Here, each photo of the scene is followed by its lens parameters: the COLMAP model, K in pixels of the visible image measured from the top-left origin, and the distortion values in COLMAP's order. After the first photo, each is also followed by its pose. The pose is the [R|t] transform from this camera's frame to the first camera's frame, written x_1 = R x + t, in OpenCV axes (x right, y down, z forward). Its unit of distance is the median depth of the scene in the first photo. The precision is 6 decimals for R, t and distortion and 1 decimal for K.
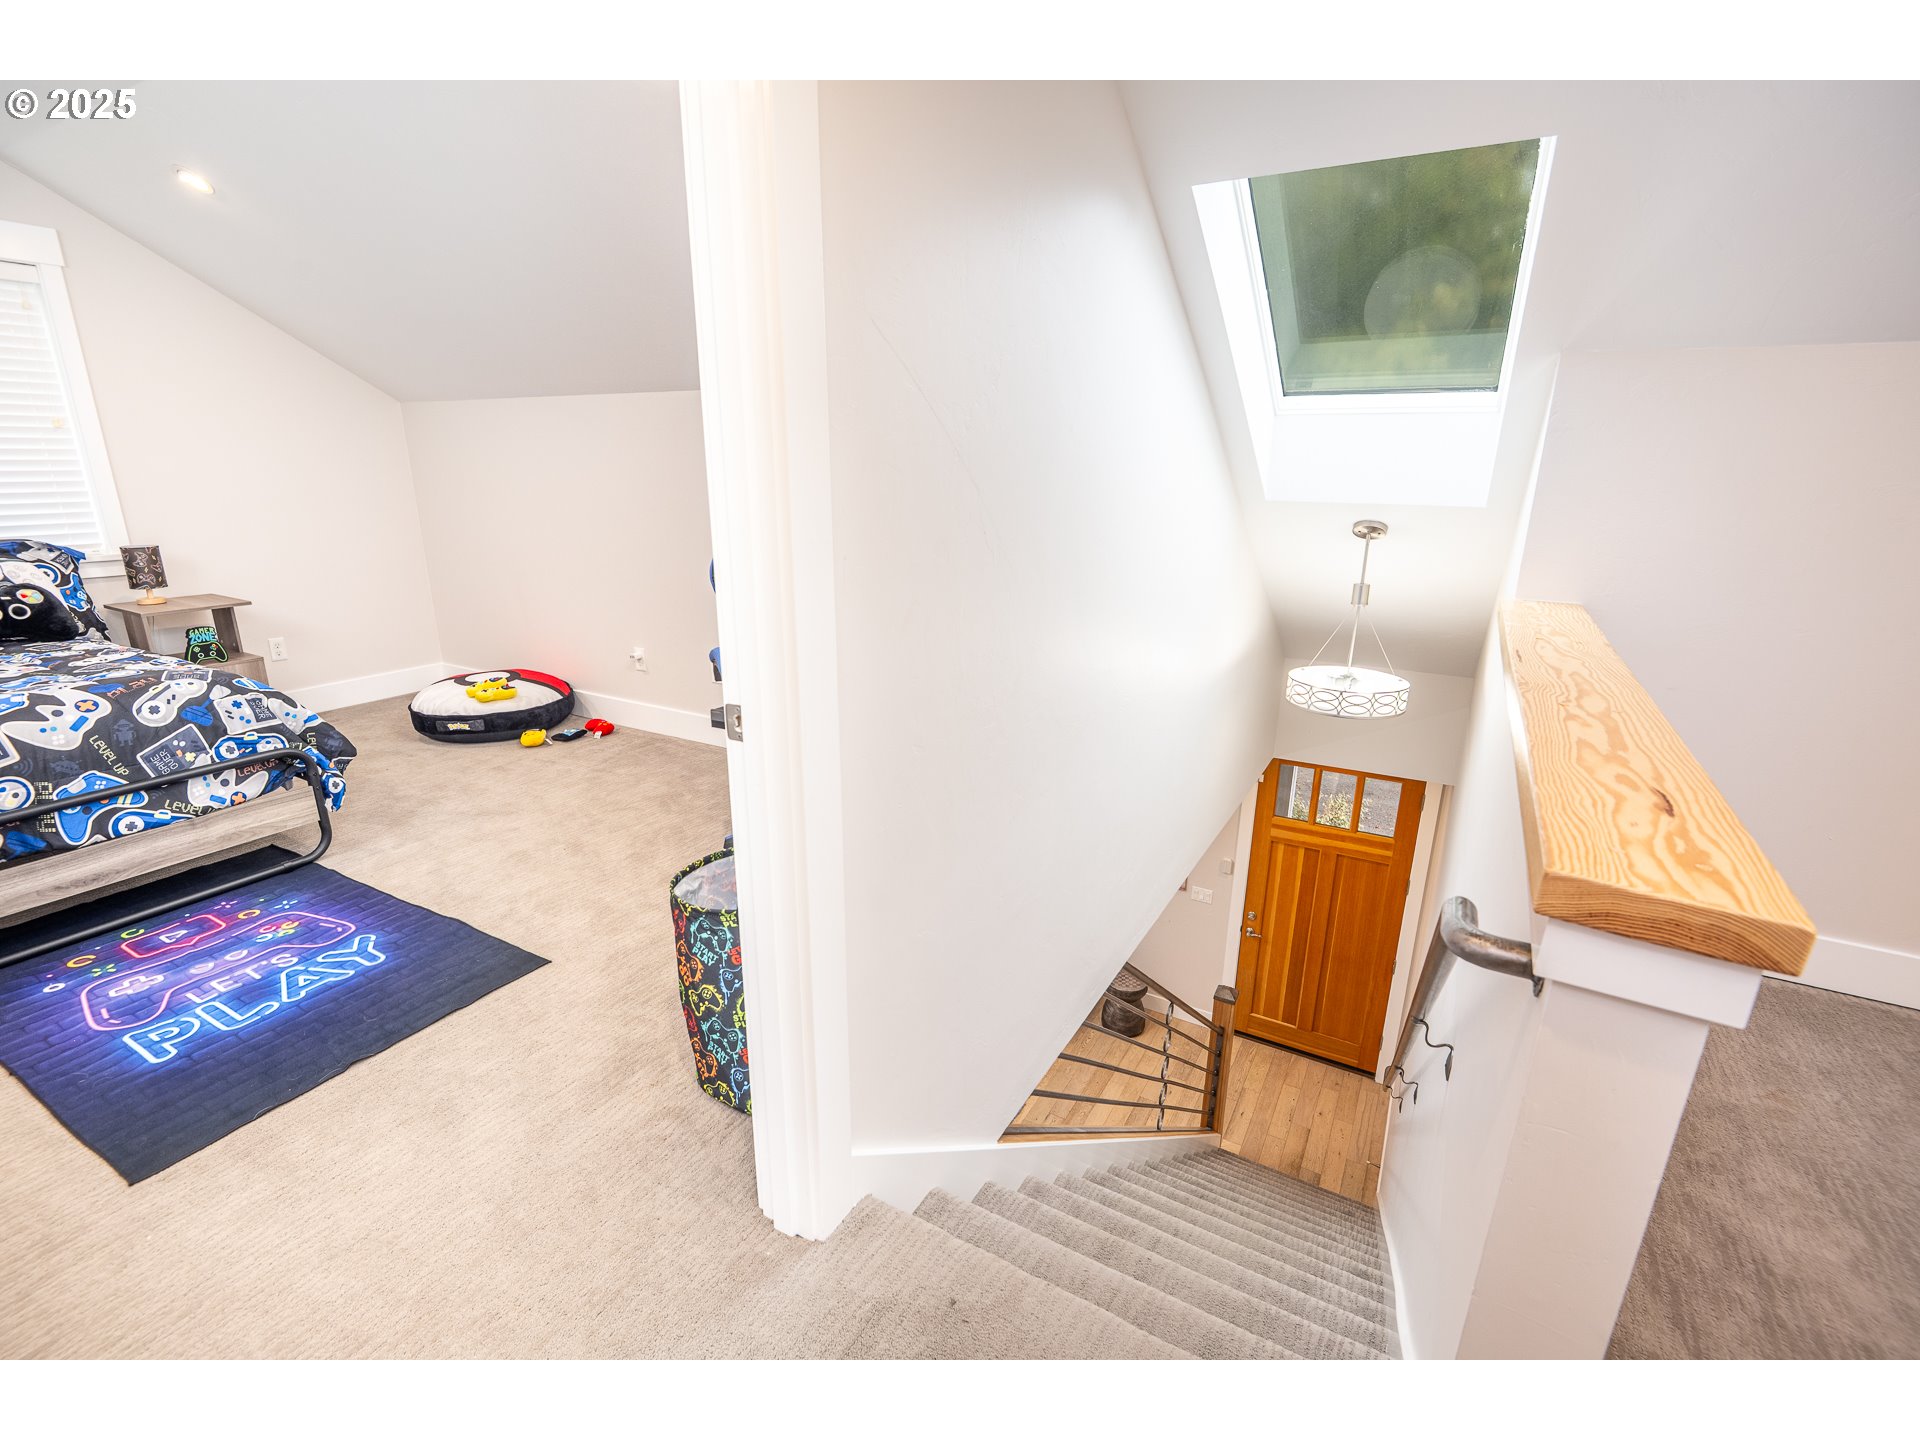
lens RADIAL K [[884.9, 0, 956.9], [0, 884.9, 721.5], [0, 0, 1]] dist [-0.010755, -0.002040]
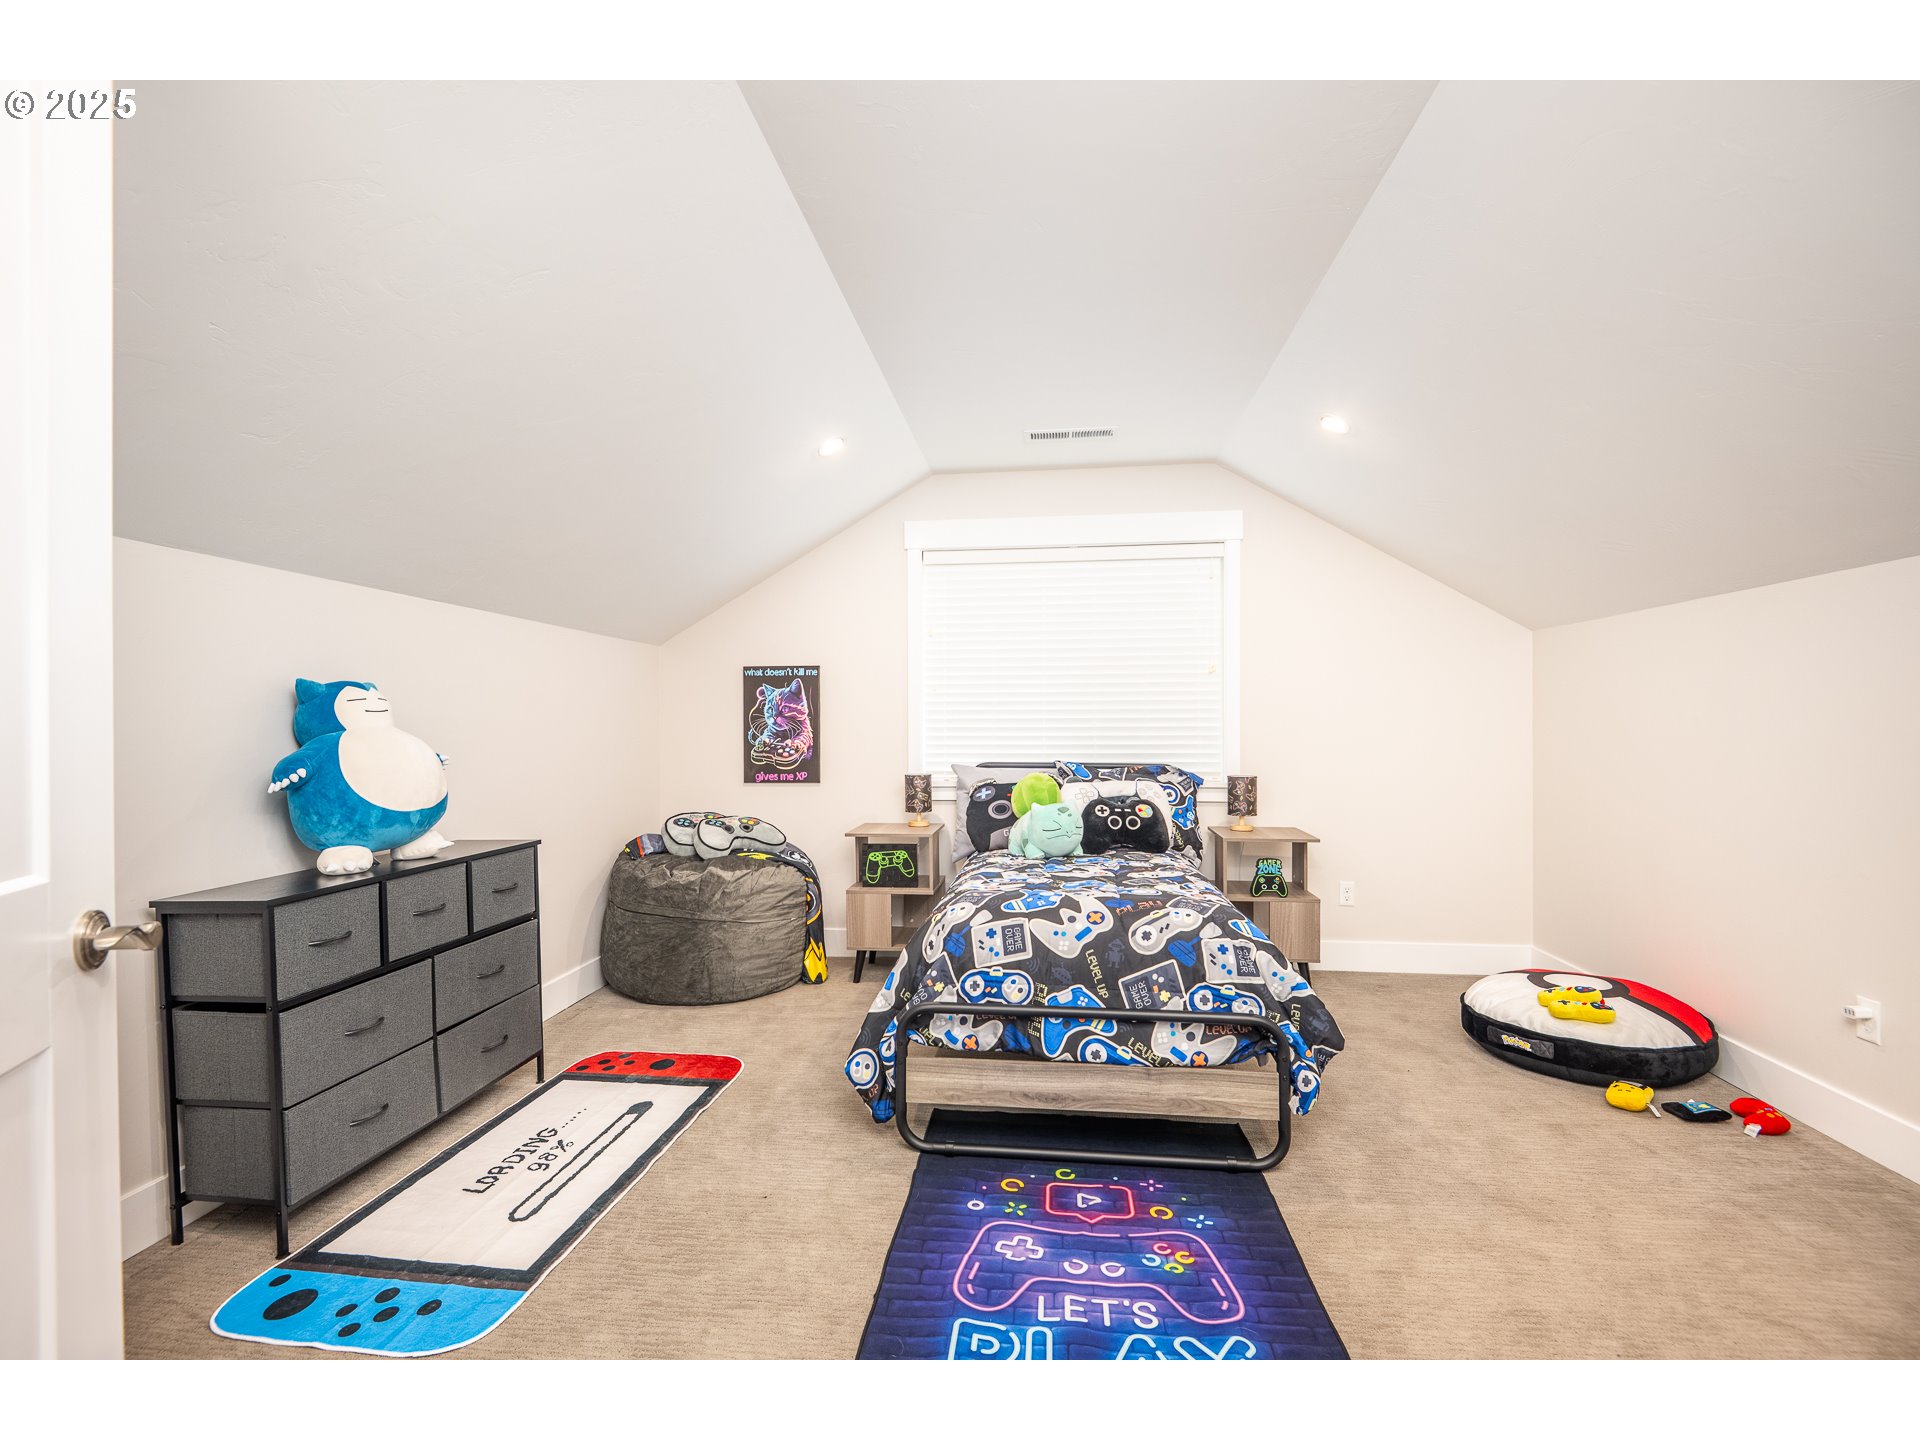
lens RADIAL K [[884.9, 0, 950.8], [0, 884.9, 722.5], [0, 0, 1]] dist [-0.010755, -0.002040]
pose [[0.395776, -0.013307, -0.918251, -0.118563], [-0.254809, 0.959044, -0.123724, -0.051597], [0.882289, 0.282945, 0.376176, 0.341622]]
